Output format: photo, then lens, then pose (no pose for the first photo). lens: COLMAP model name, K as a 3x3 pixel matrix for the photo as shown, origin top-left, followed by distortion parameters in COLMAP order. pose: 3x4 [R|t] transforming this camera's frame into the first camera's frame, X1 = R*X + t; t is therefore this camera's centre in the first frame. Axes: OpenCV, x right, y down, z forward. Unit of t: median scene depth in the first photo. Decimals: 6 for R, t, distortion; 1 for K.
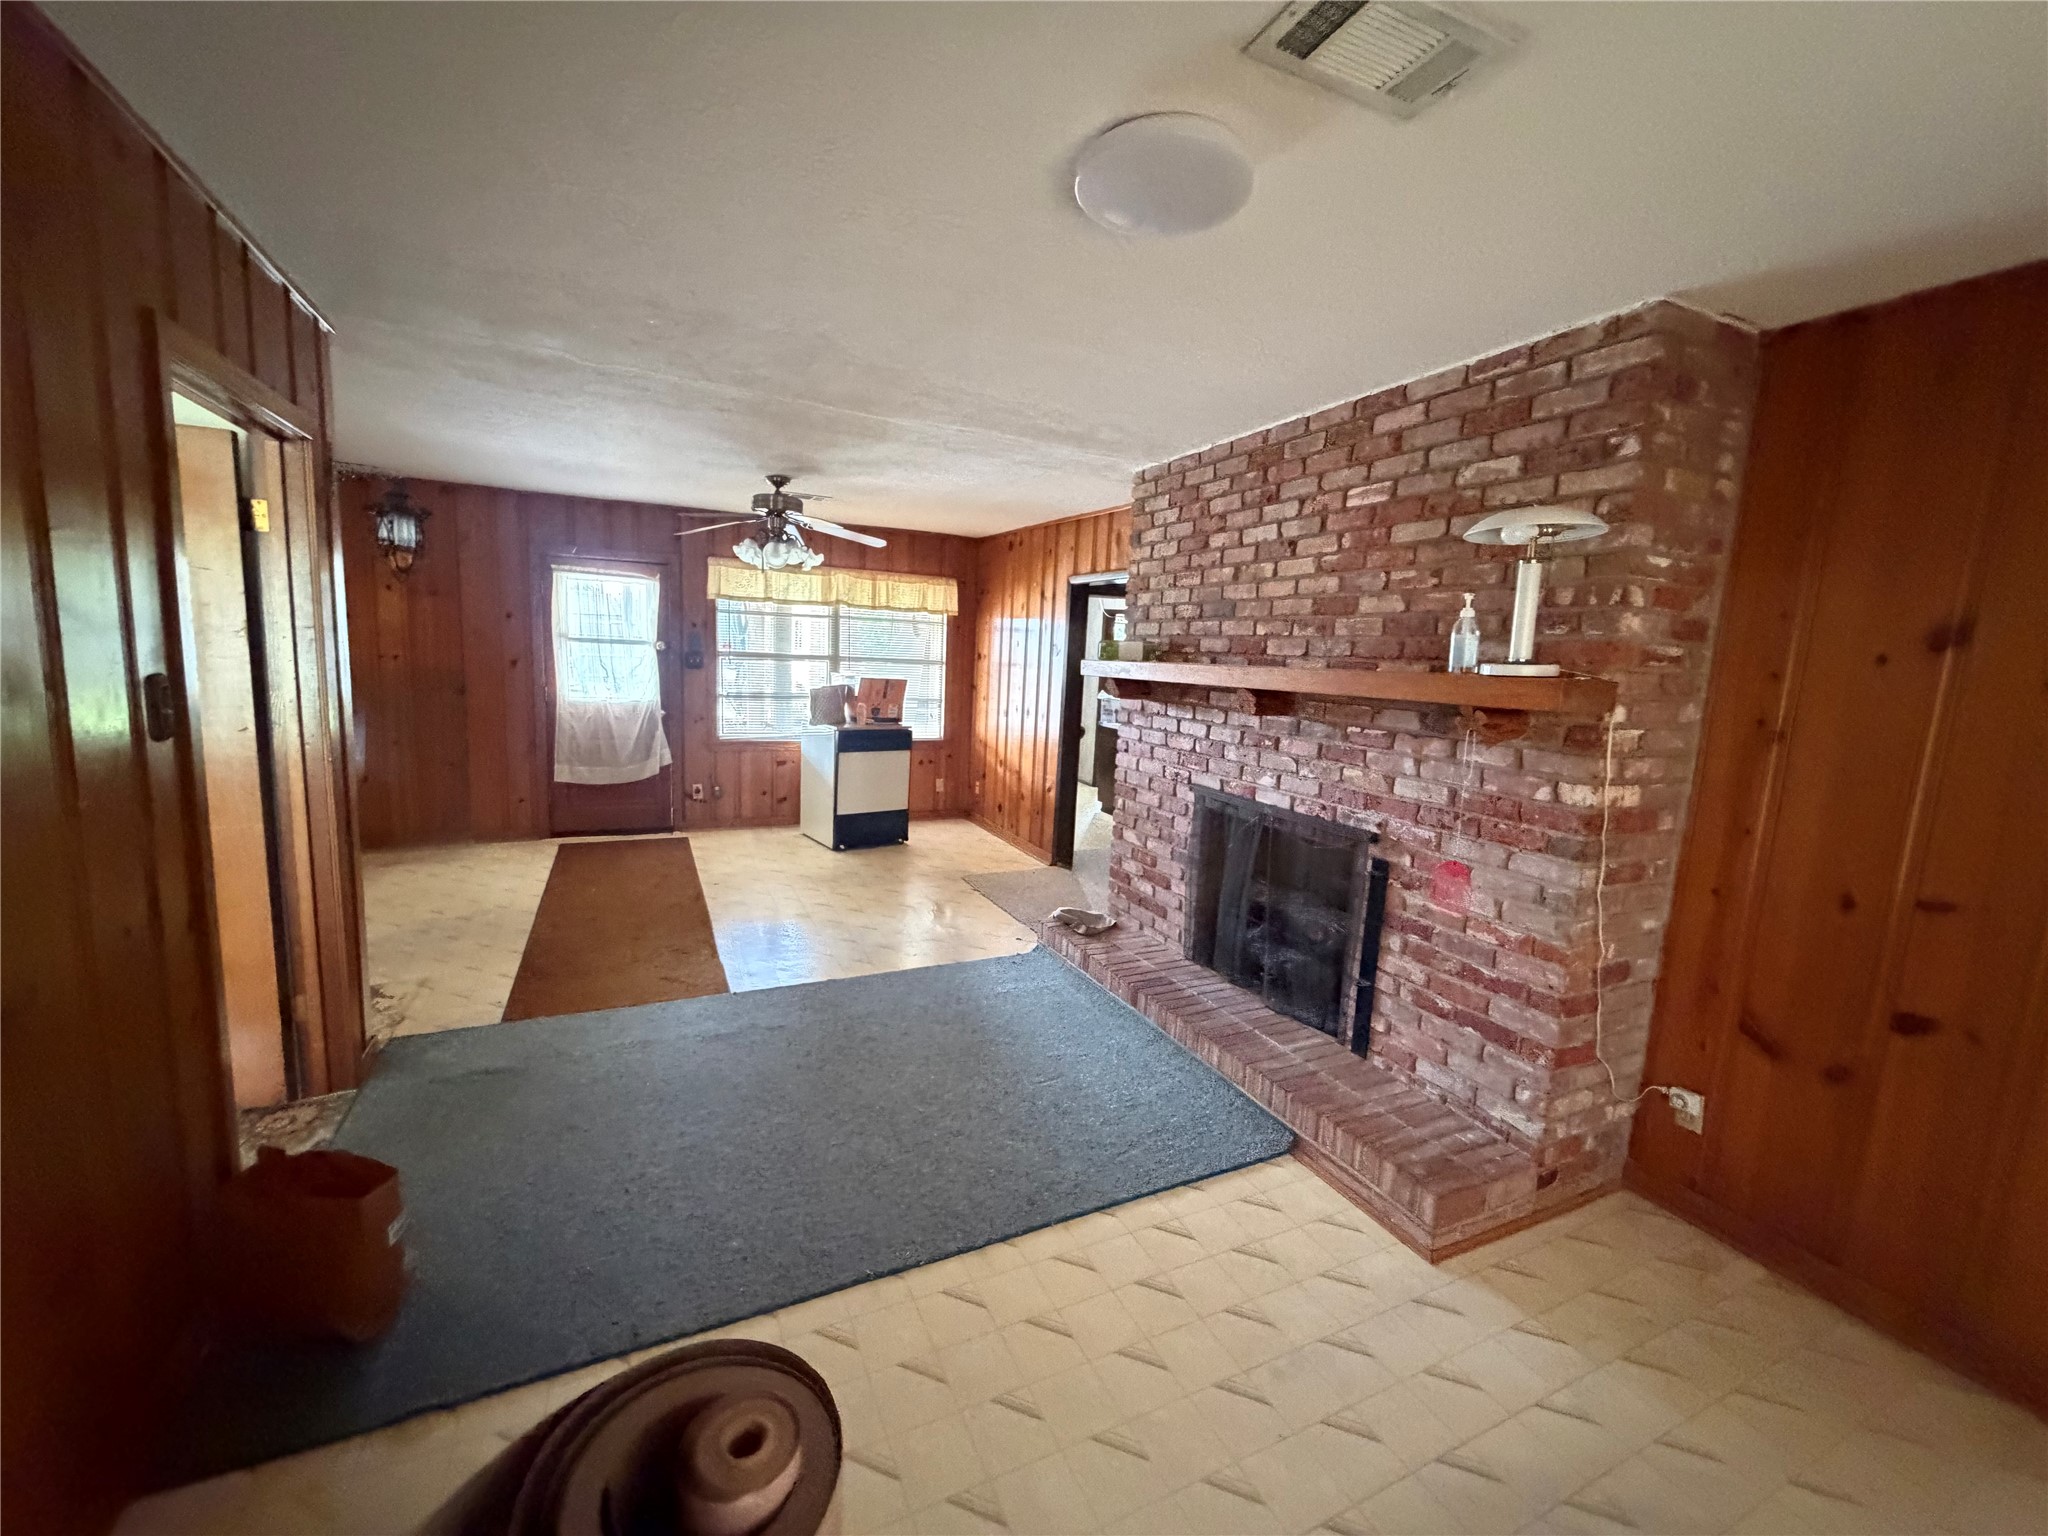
lens RADIAL K [[817.7, 0, 1020.1], [0, 817.7, 766.5], [0, 0, 1]] dist [0.000527, -0.000004]
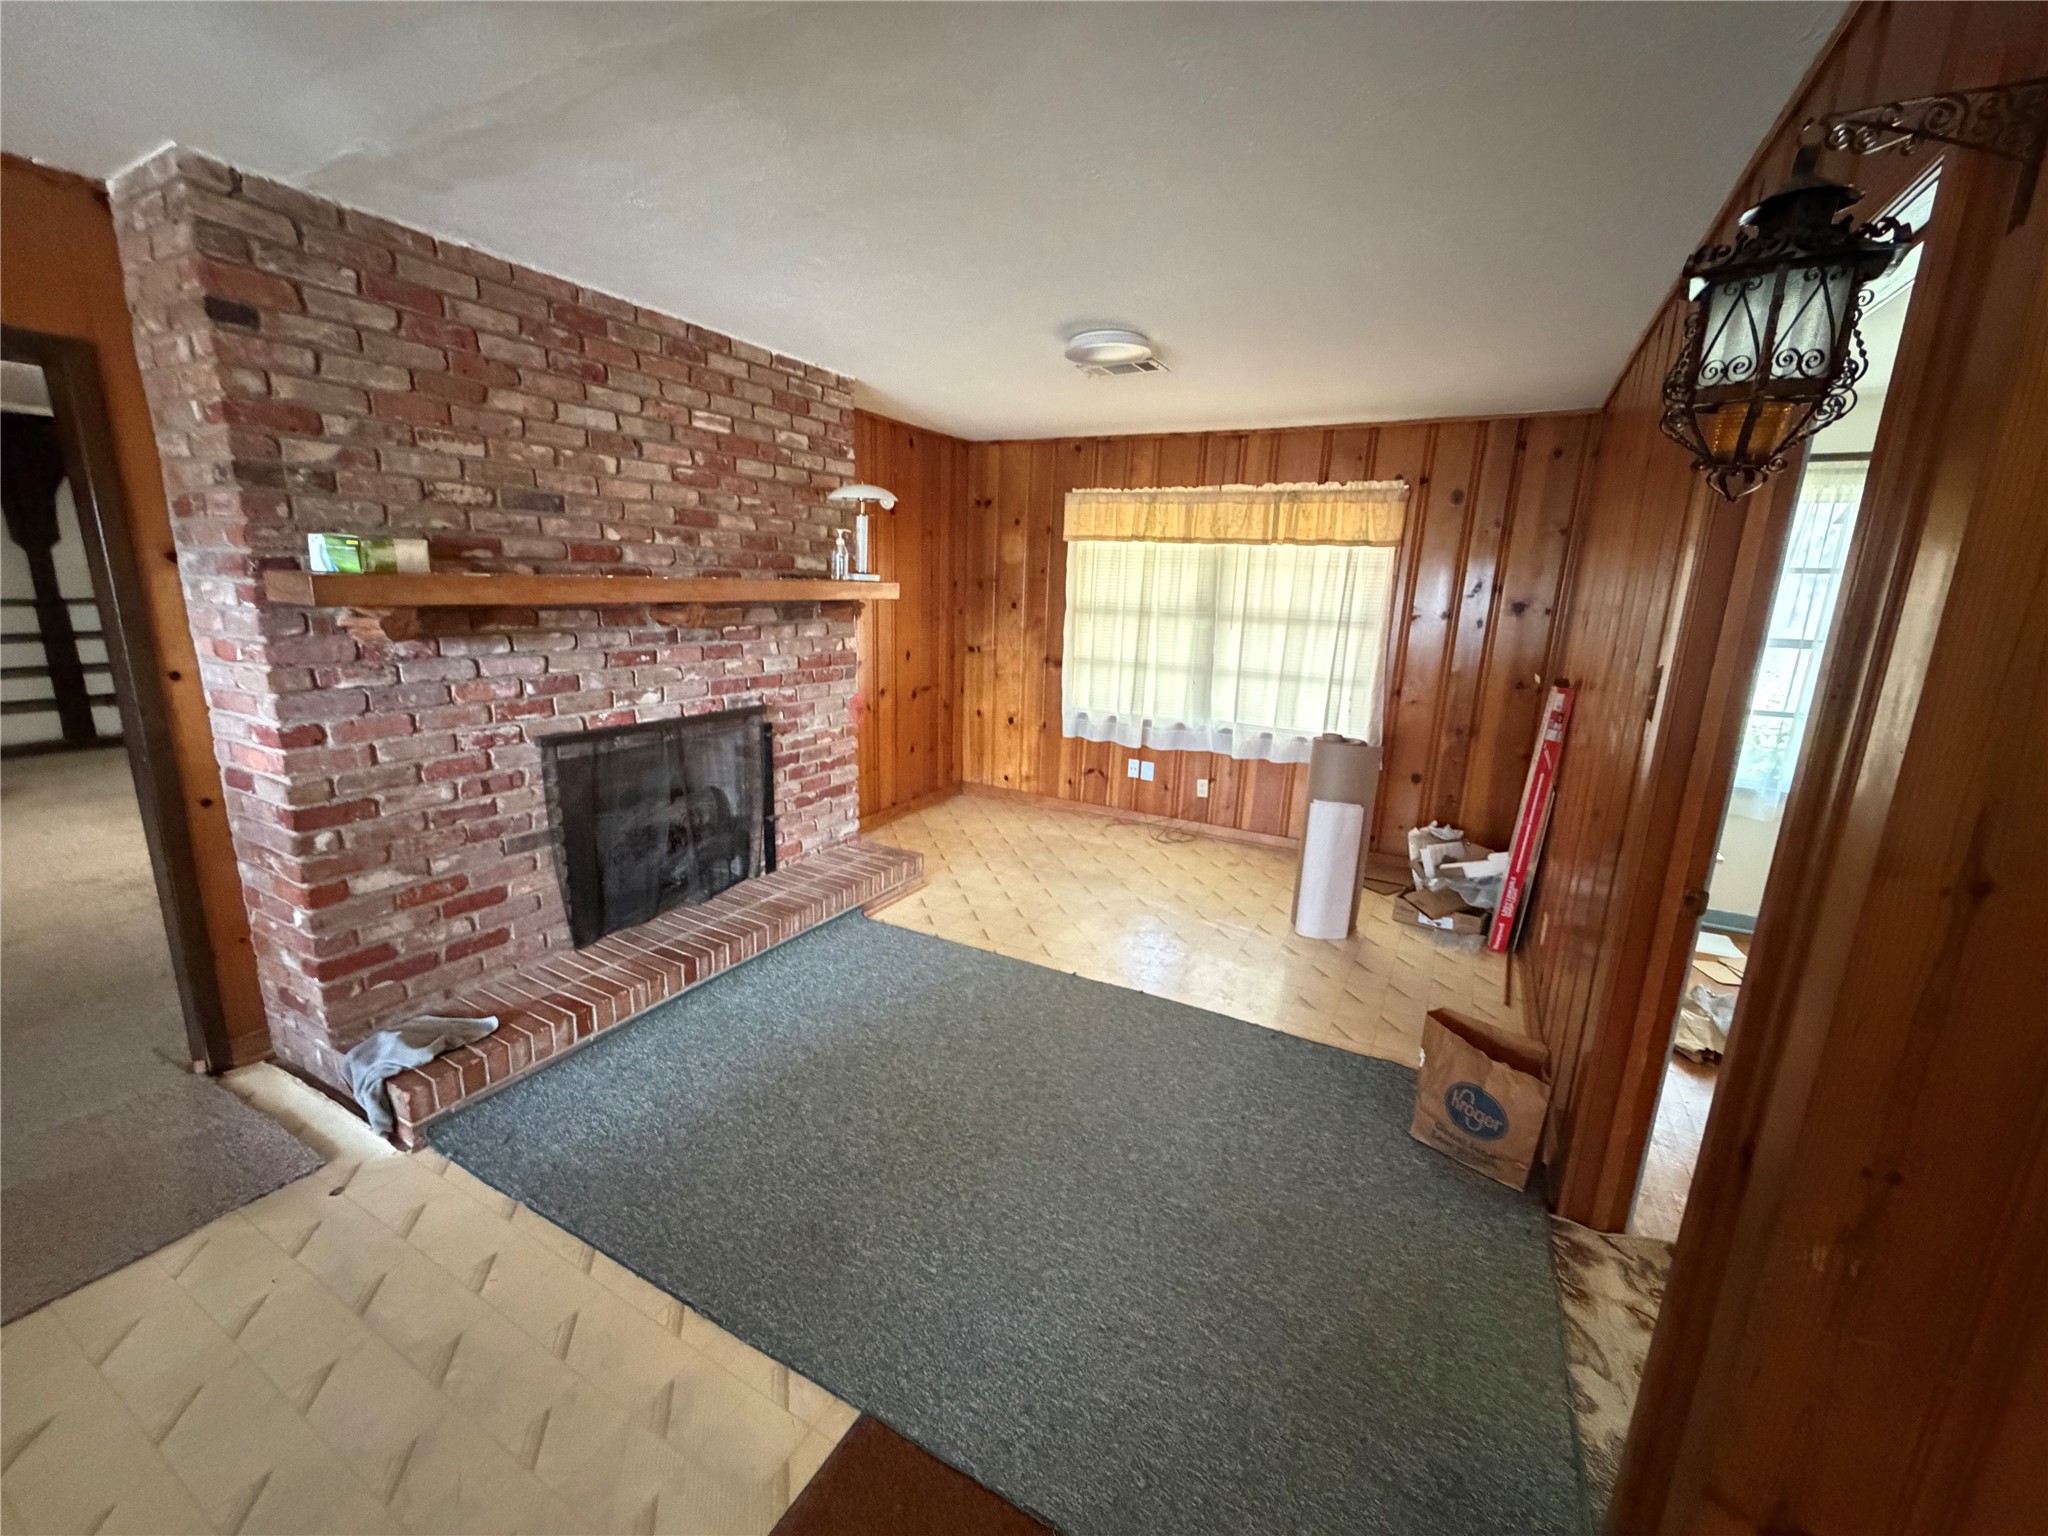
lens RADIAL K [[817.7, 0, 1022.0], [0, 817.7, 766.7], [0, 0, 1]] dist [0.000527, -0.000004]
pose [[-0.583446, -0.242800, 0.775009, -0.809979], [0.052405, 0.941022, 0.334262, -0.231178], [-0.810460, 0.235639, -0.536311, 1.336693]]
